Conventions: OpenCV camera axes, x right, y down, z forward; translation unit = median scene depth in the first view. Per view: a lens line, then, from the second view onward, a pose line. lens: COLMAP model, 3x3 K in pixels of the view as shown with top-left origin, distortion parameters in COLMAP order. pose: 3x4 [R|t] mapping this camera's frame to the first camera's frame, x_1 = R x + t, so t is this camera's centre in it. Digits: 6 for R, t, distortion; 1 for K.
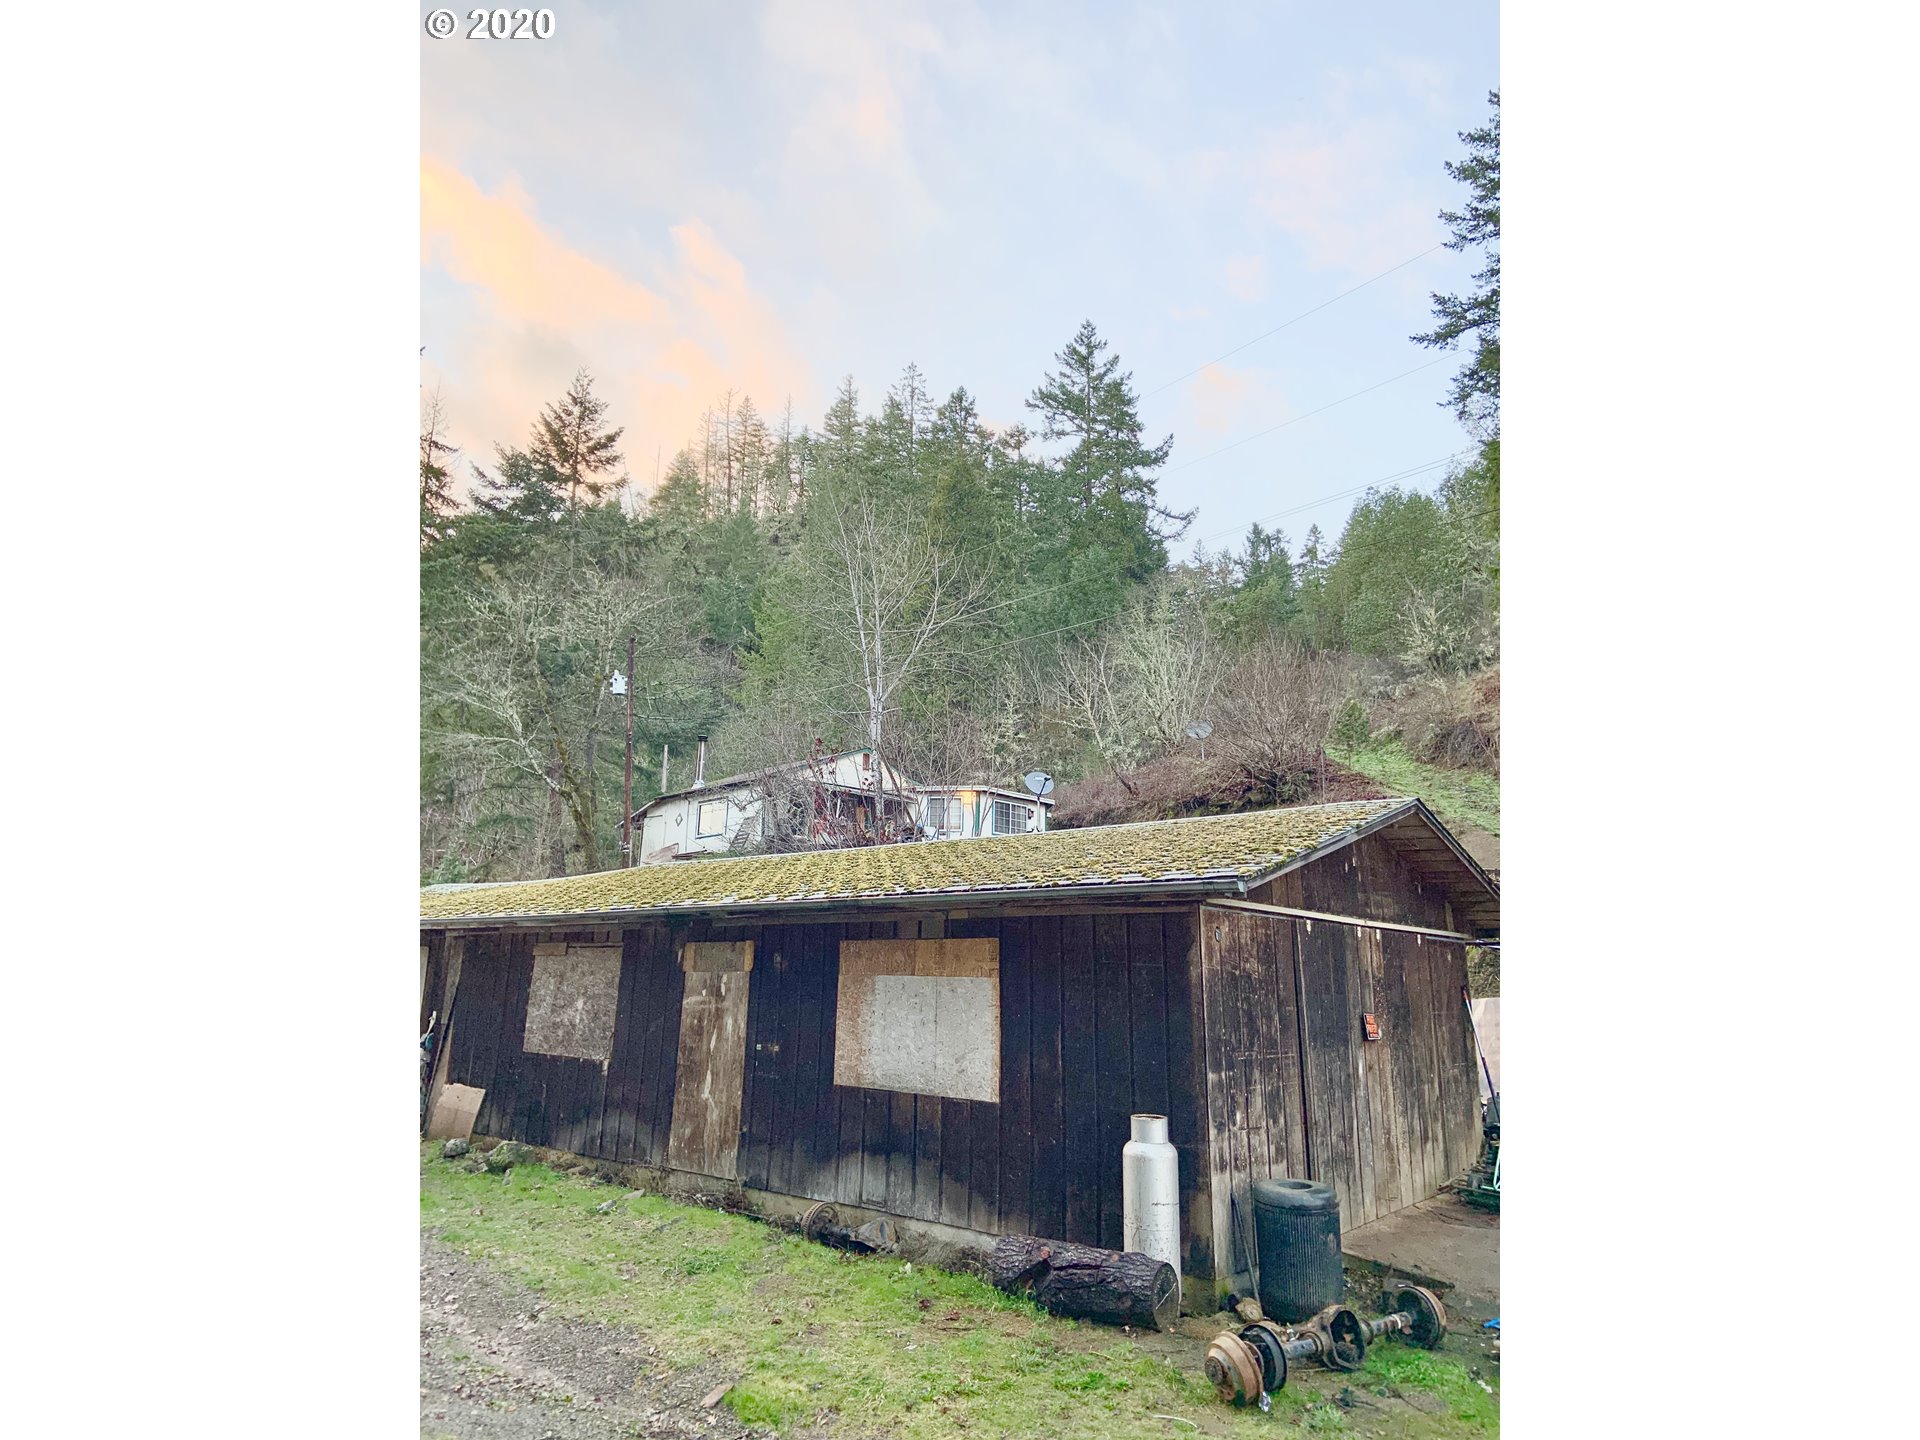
lens RADIAL K [[1084.9, 0, 960.0], [0, 1084.9, 720.0], [0, 0, 1]] dist [0.068728, -0.000335]
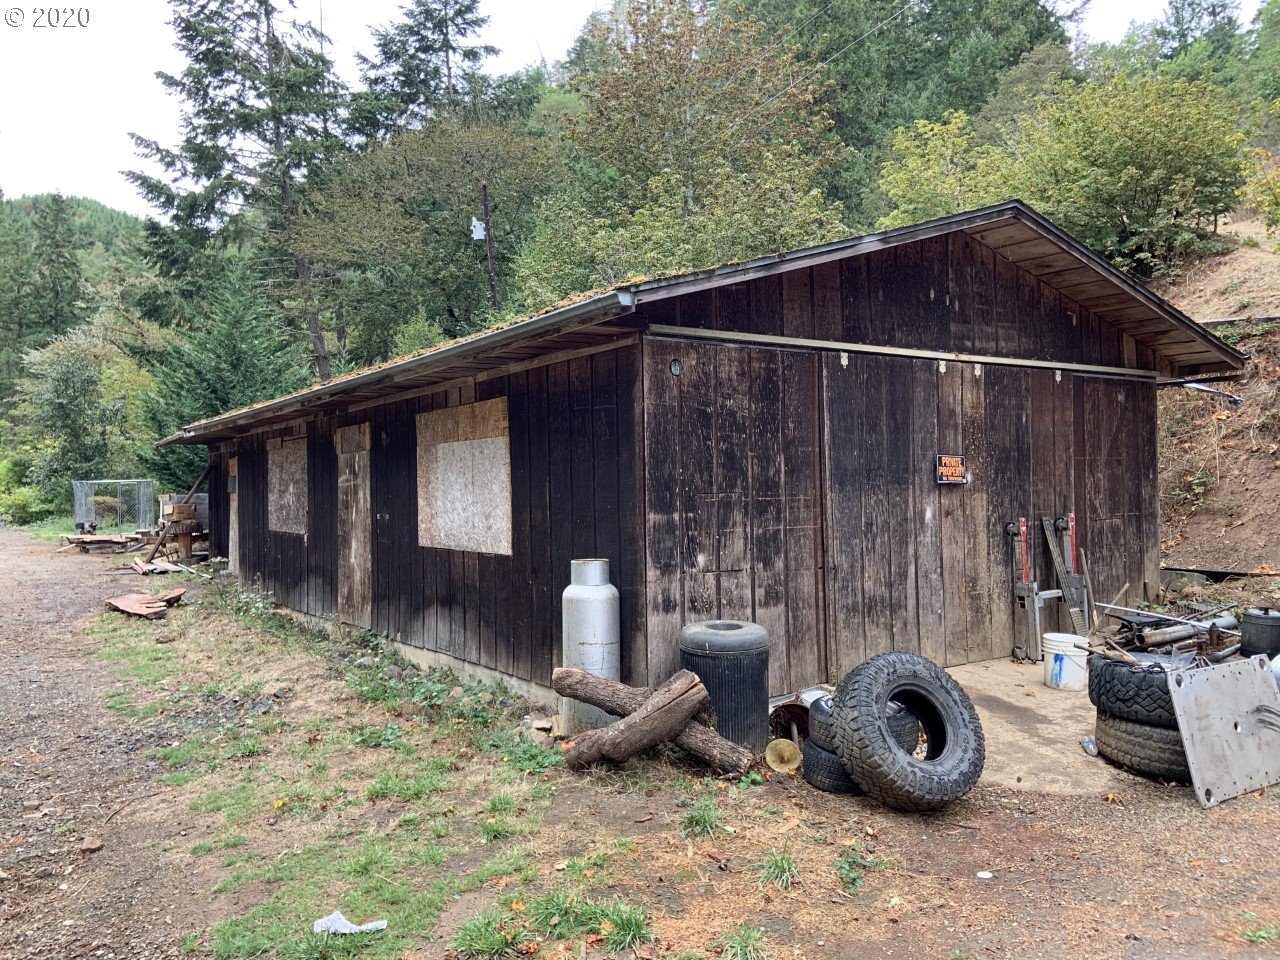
lens RADIAL K [[959.9, 0, 640.0], [0, 959.9, 480.0], [0, 0, 1]] dist [0.076024, -0.118666]
pose [[0.956199, -0.039683, -0.290015, 0.369564], [0.100972, 0.974672, 0.199546, 0.107521], [0.274751, -0.220089, 0.935988, 0.200988]]
